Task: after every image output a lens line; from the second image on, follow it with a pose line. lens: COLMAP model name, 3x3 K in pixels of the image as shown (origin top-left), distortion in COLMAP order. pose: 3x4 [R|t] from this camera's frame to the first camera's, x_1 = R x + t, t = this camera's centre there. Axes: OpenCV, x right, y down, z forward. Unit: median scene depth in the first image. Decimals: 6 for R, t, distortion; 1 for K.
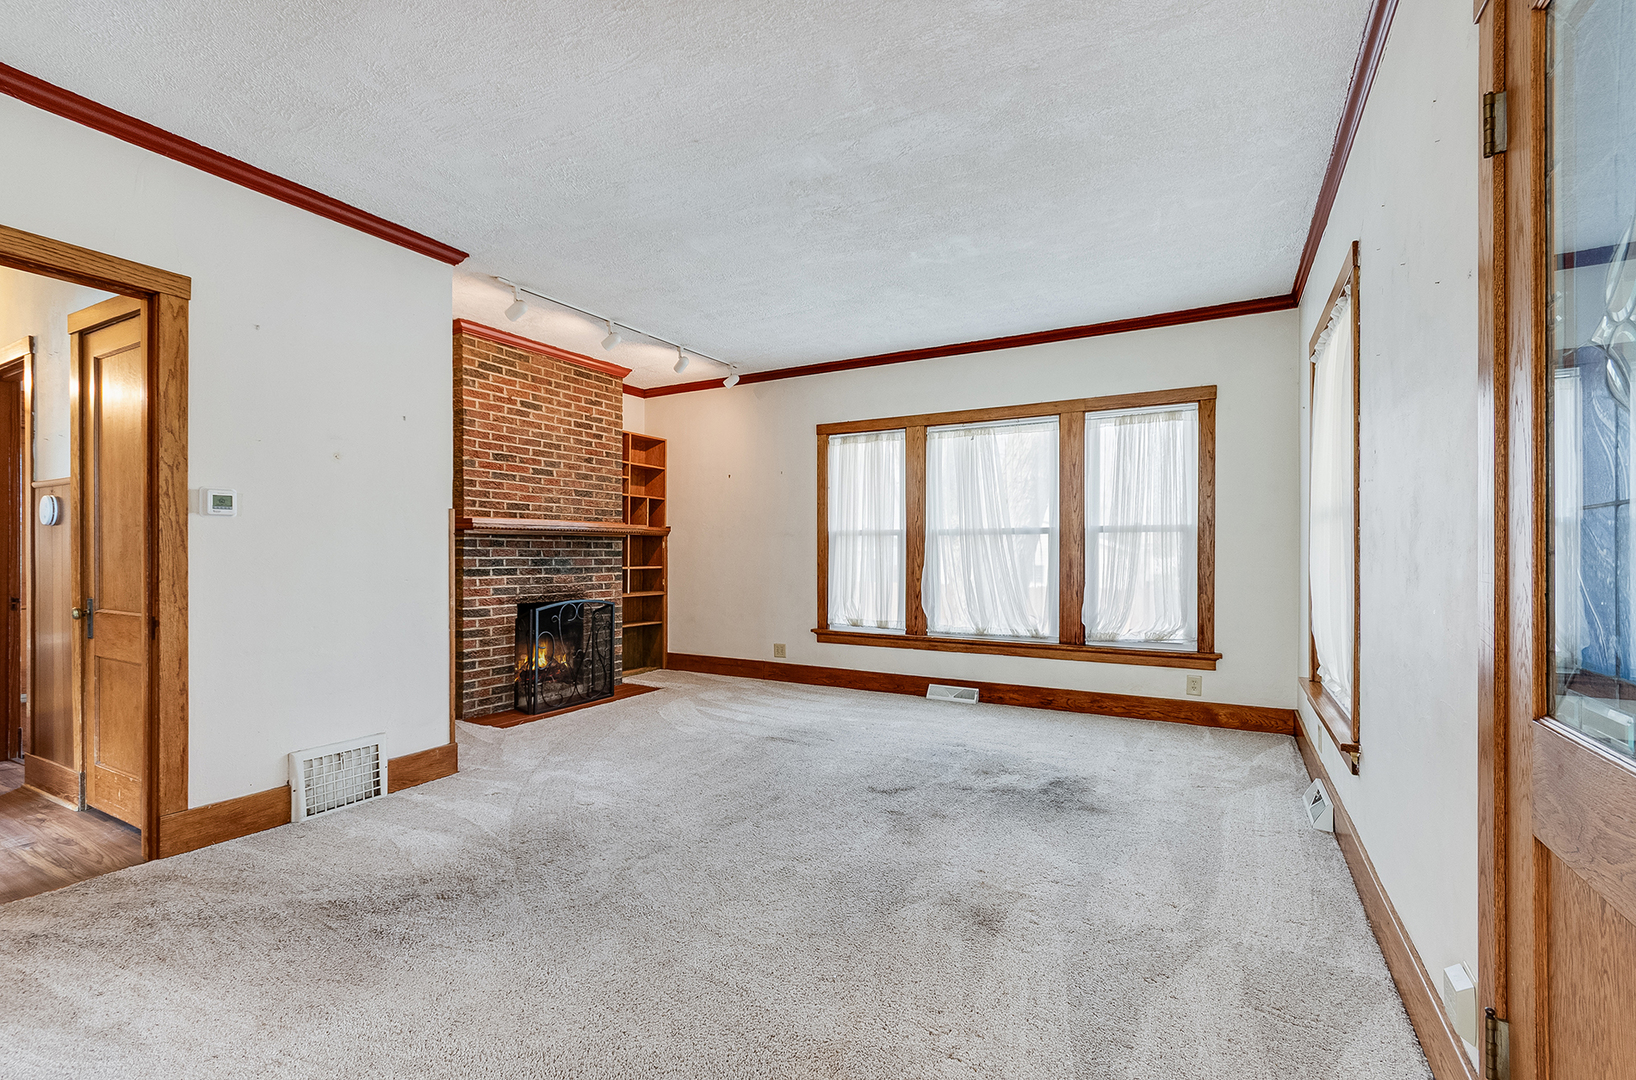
lens RADIAL K [[715.6, 0, 807.0], [0, 715.6, 545.2], [0, 0, 1]] dist [0.002154, 0.000074]
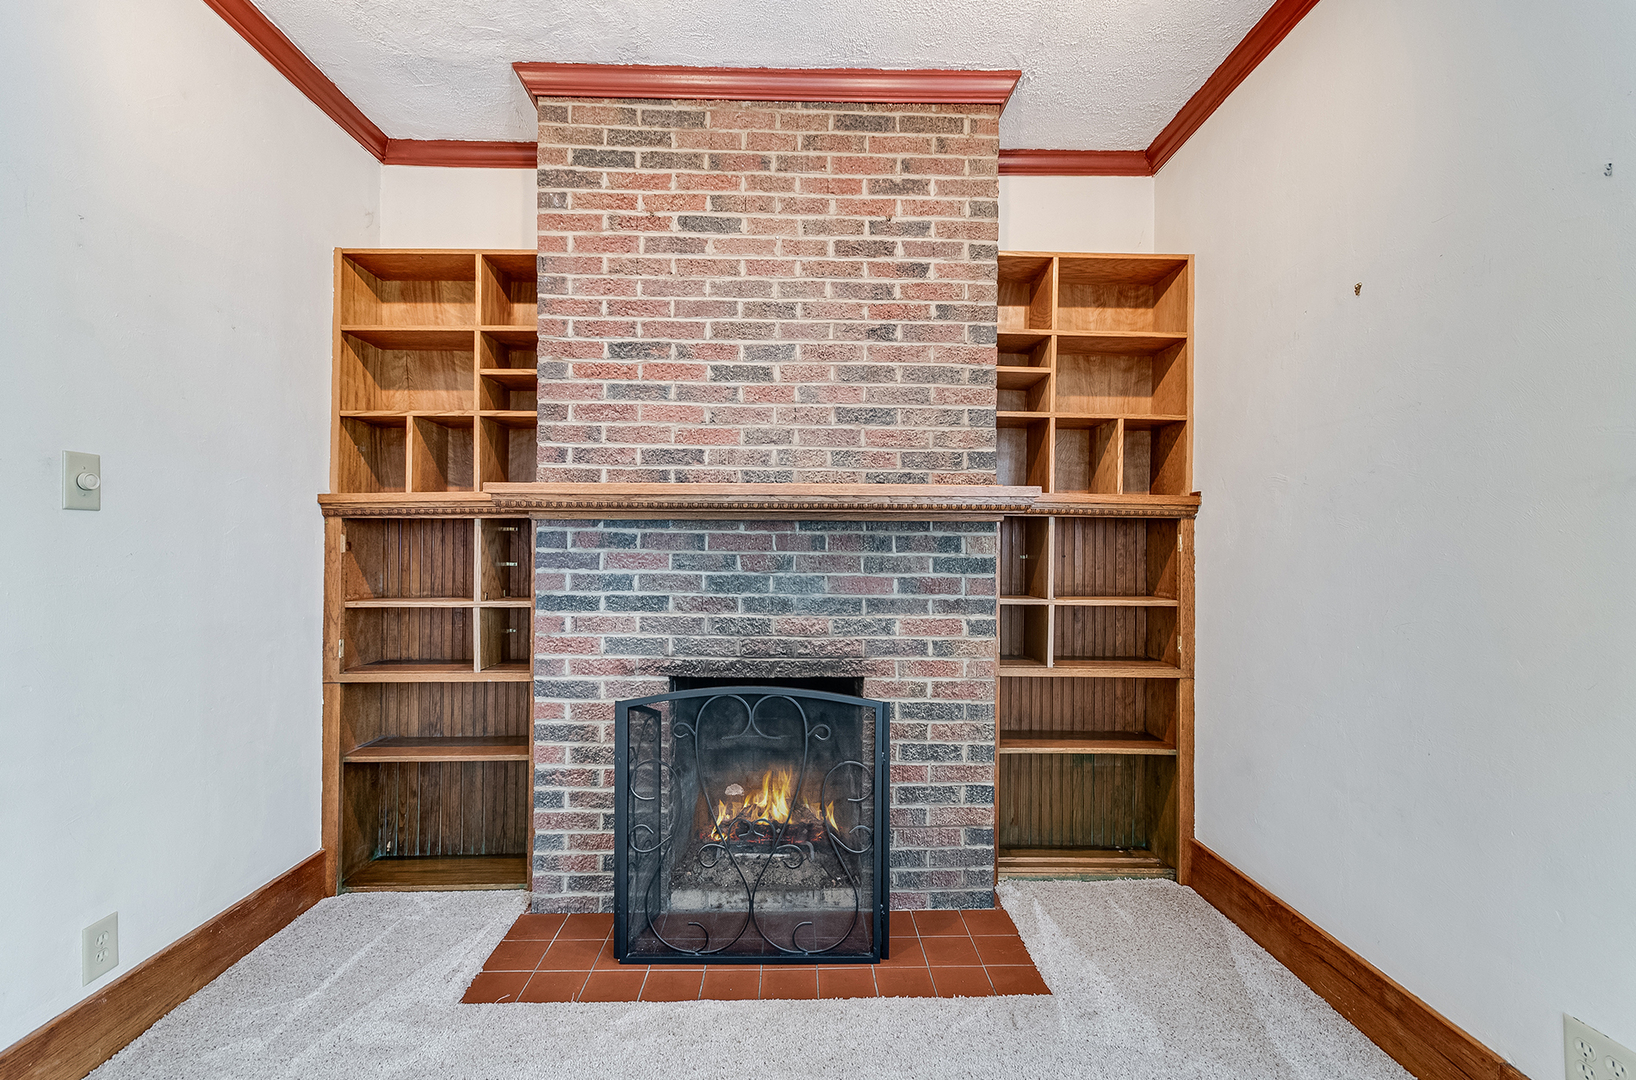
lens RADIAL K [[715.6, 0, 821.2], [0, 715.6, 550.8], [0, 0, 1]] dist [0.002154, 0.000074]
pose [[0.520903, -0.002861, -0.853611, 0.021389], [0.001386, 0.999996, -0.002506, 0.005290], [0.853615, 0.000122, 0.520904, 0.811125]]
